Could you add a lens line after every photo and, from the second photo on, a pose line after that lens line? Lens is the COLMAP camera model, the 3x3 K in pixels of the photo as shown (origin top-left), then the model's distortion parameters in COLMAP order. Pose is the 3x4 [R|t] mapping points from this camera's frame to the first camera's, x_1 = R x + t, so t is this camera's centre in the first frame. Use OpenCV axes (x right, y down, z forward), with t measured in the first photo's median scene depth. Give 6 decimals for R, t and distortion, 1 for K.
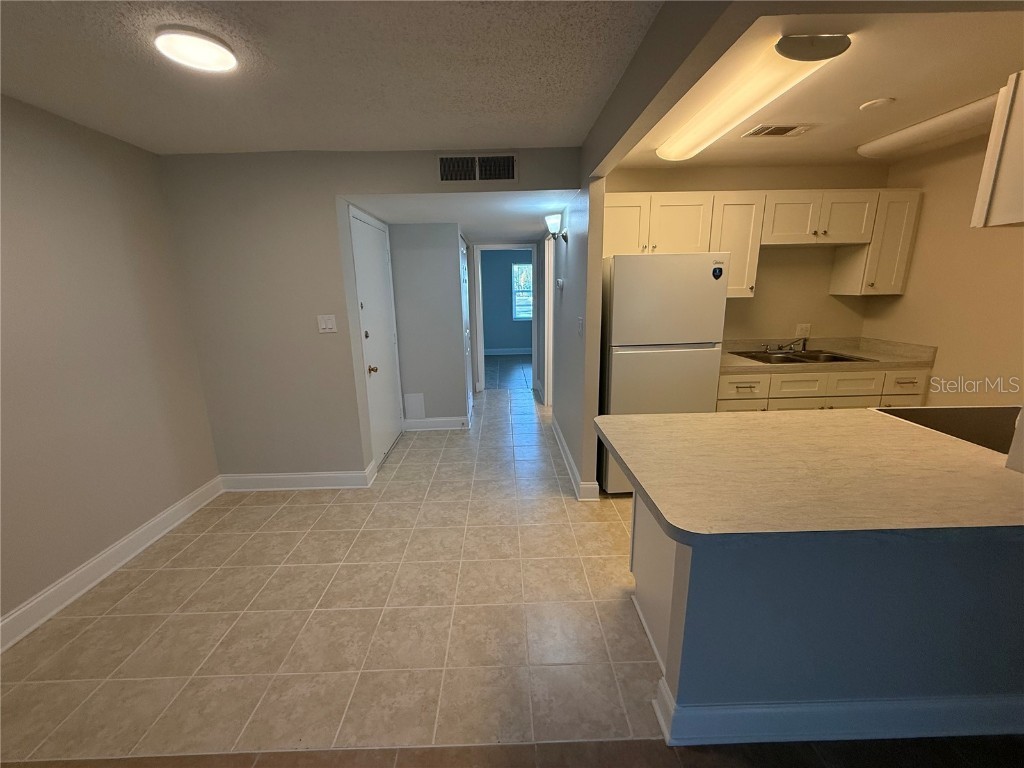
lens RADIAL K [[408.9, 0, 510.1], [0, 408.9, 381.9], [0, 0, 1]] dist [0.000445, -0.000344]
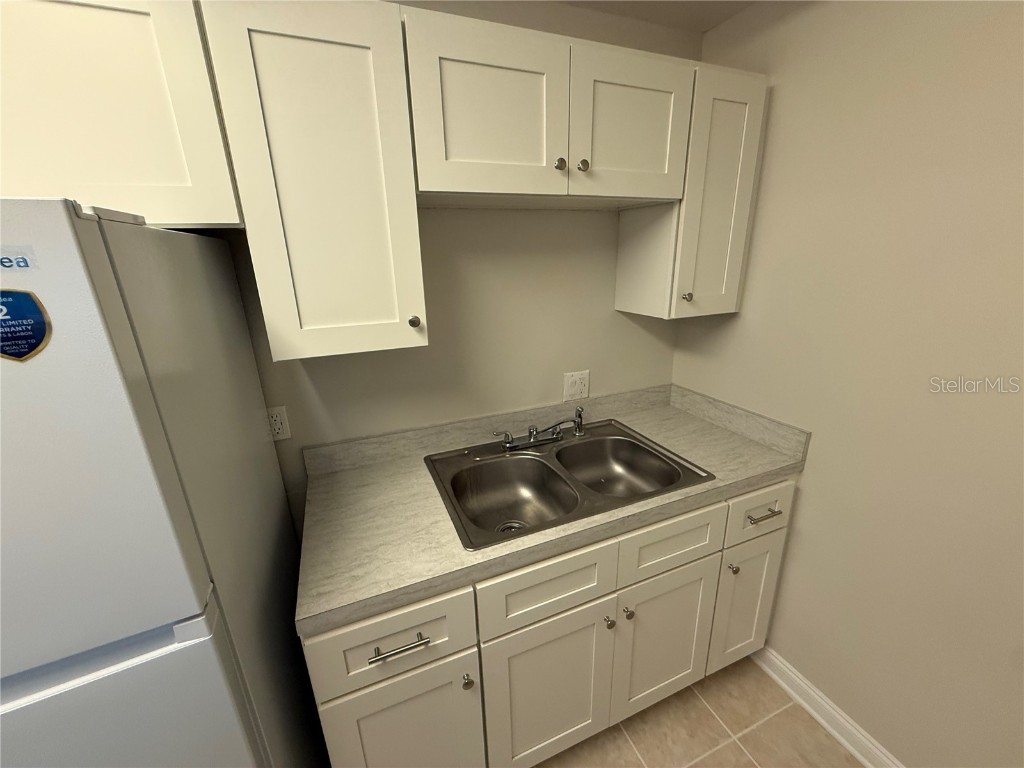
lens RADIAL K [[408.9, 0, 513.5], [0, 408.9, 379.6], [0, 0, 1]] dist [0.000445, -0.000344]
pose [[0.933019, -0.112296, 0.341856, 0.578299], [0.089143, 0.992575, 0.082756, -0.214749], [-0.348611, -0.046739, 0.936101, 0.686928]]
